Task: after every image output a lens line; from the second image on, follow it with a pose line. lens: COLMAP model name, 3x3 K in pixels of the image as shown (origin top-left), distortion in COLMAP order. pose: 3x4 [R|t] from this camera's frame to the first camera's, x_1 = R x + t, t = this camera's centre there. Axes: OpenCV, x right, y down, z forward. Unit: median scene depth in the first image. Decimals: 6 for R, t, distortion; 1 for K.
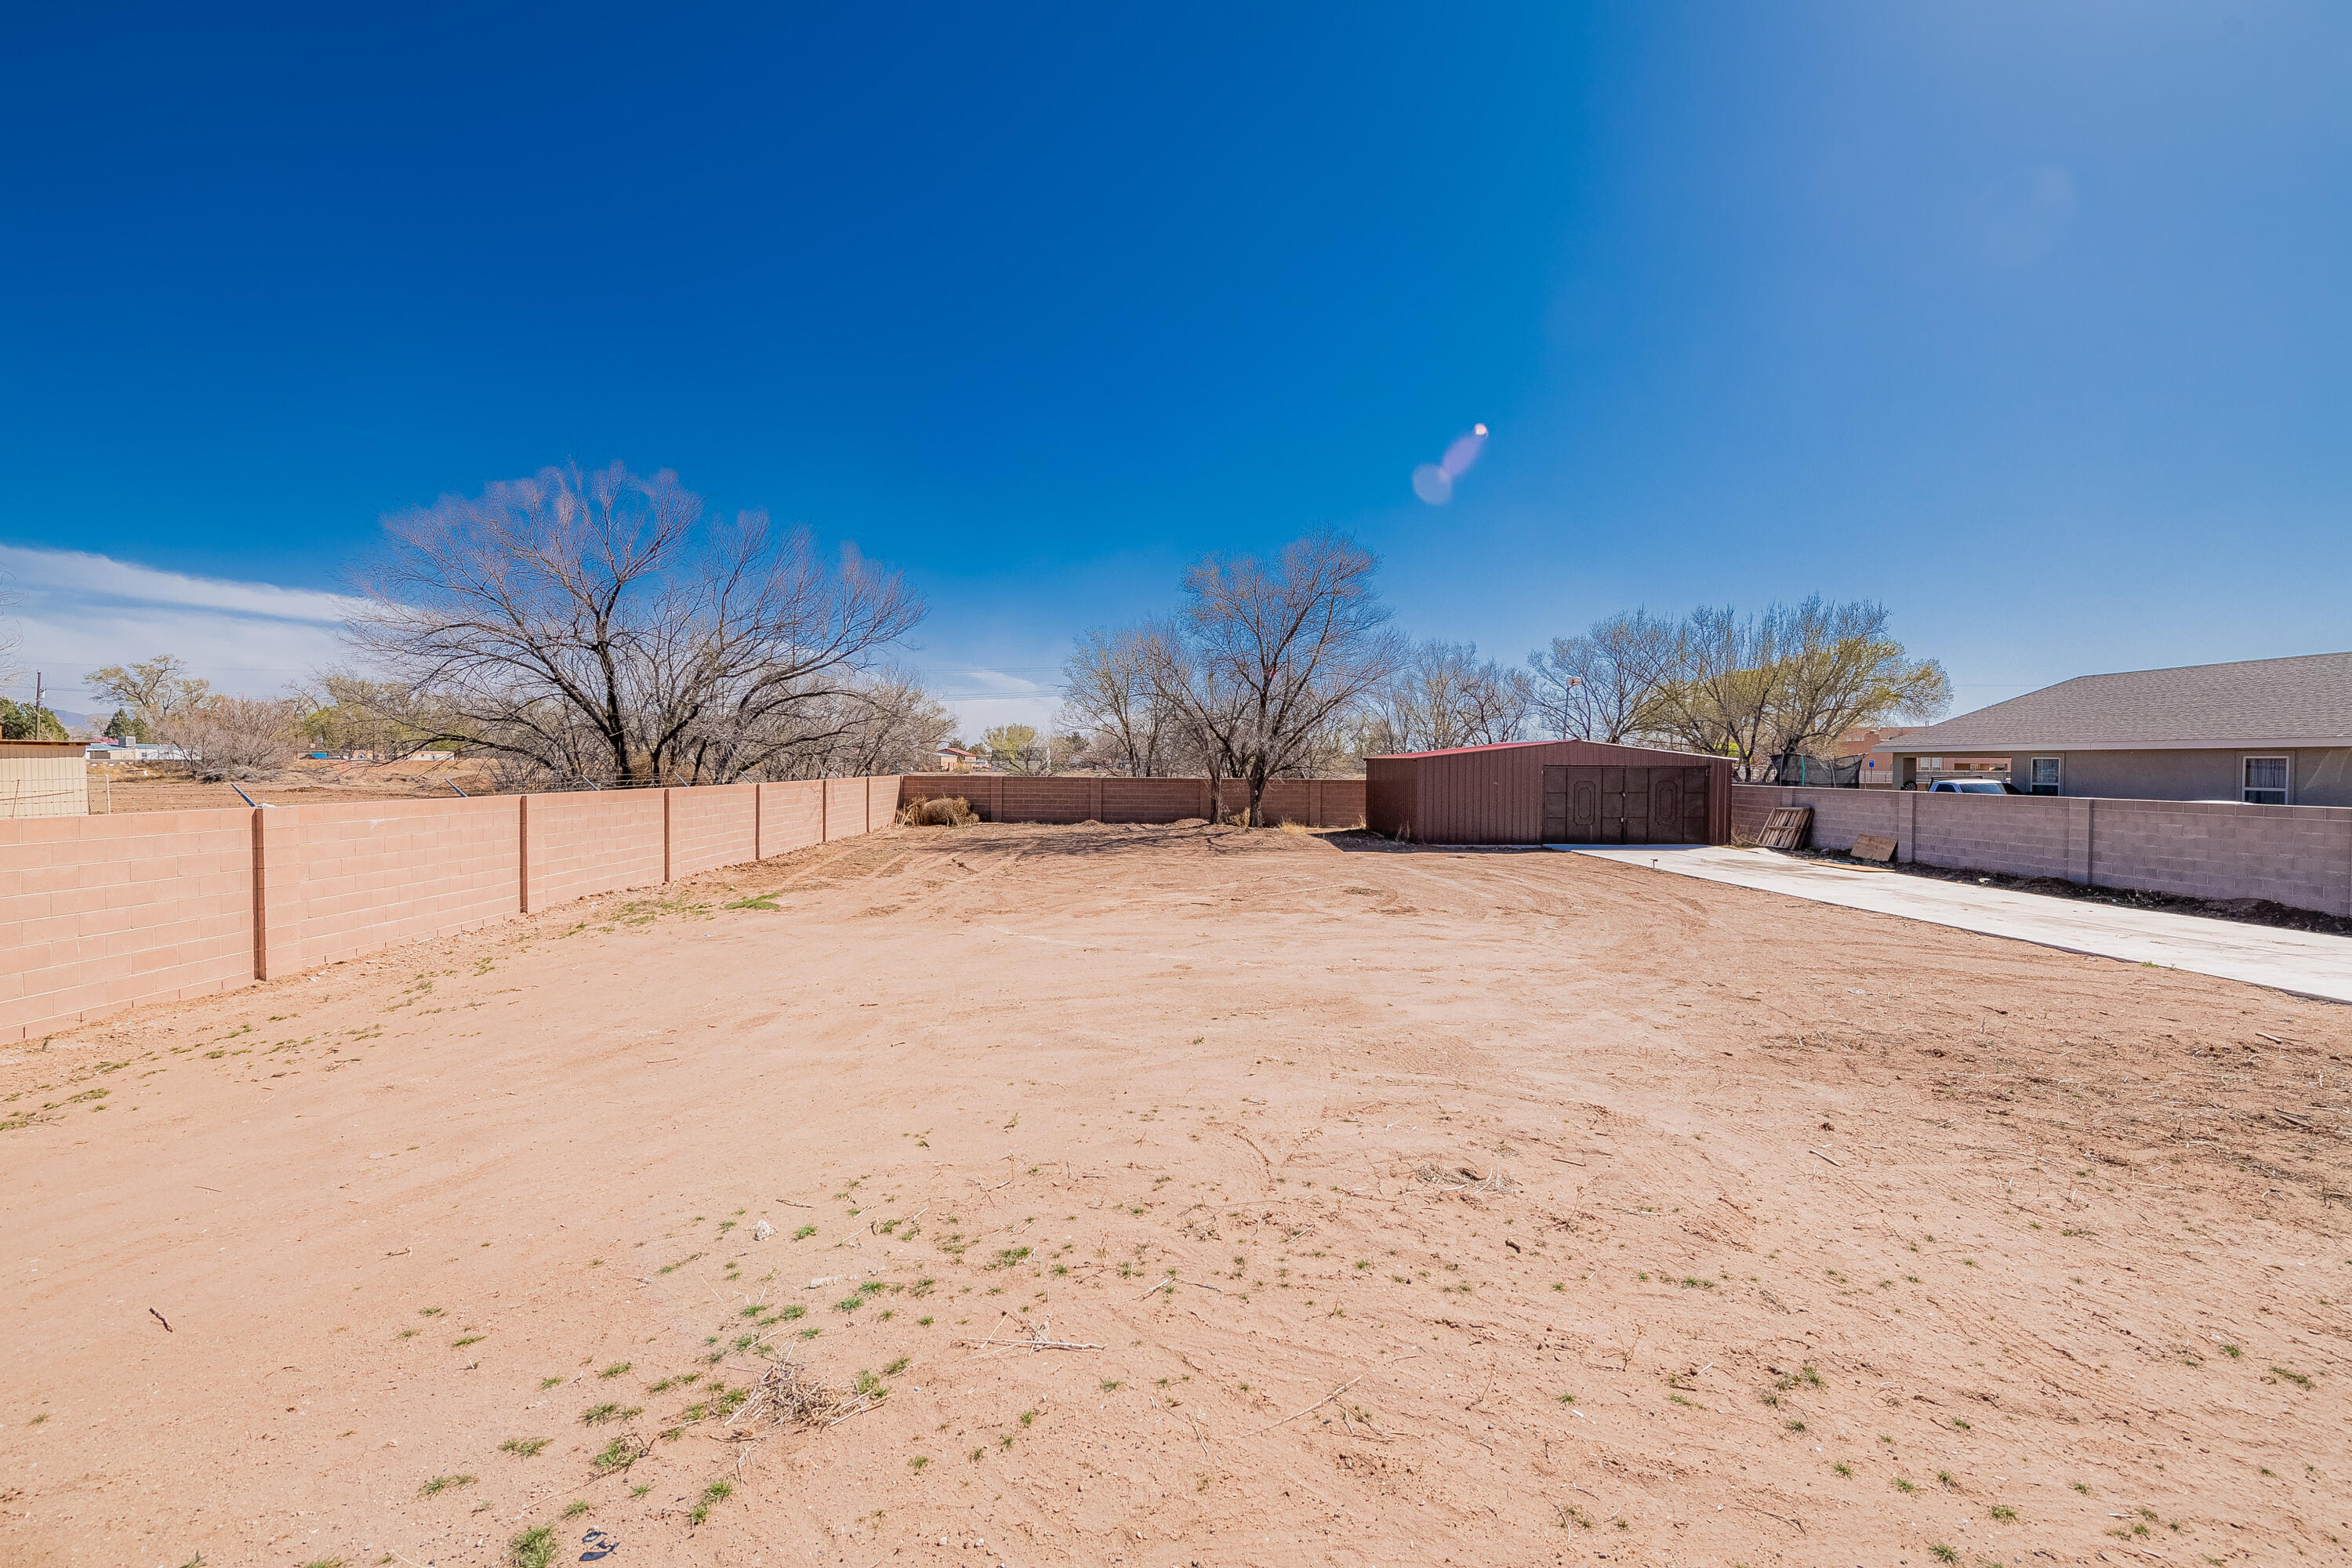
lens RADIAL K [[1014.3, 0, 1158.2], [0, 1014.3, 783.1], [0, 0, 1]] dist [-0.004556, -0.000373]
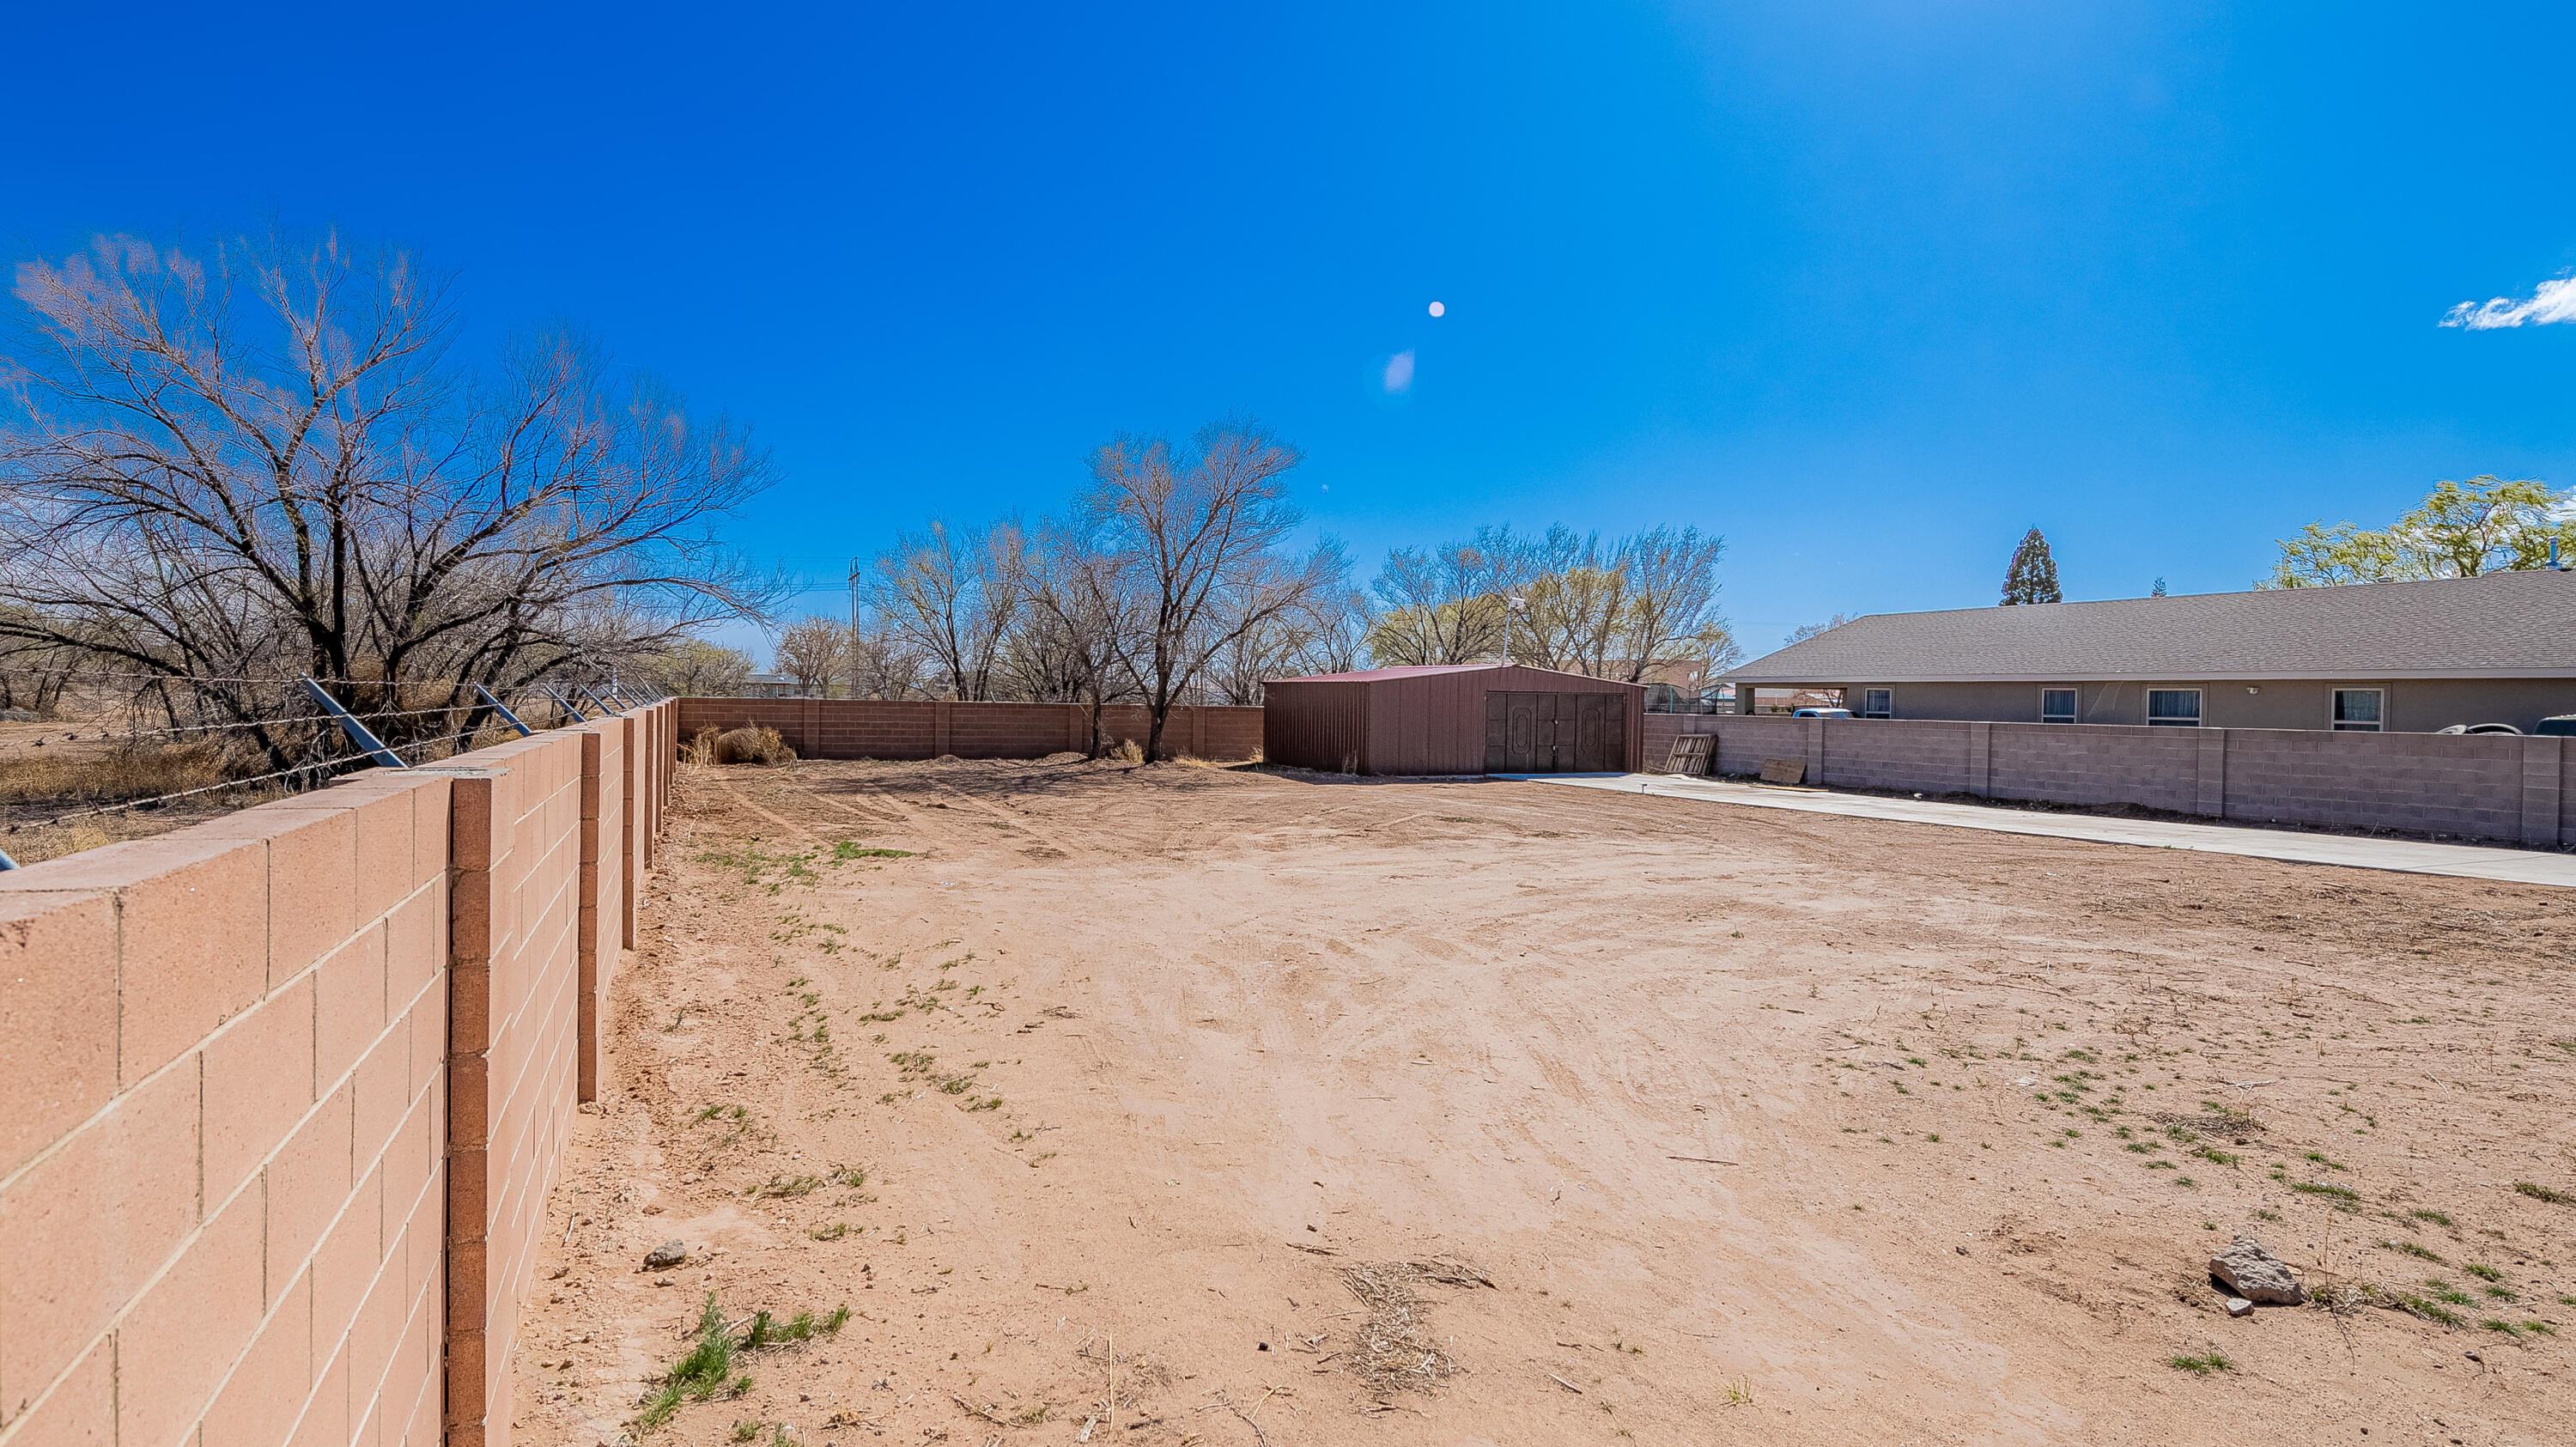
lens RADIAL K [[1263.9, 0, 1297.3], [0, 1263.9, 705.6], [0, 0, 1]] dist [-0.001984, -0.000241]
pose [[0.918264, 0.004817, 0.395939, -0.247458], [-0.002170, 0.999972, -0.007134, 0.005017], [-0.395962, 0.005692, 0.918249, -0.012273]]
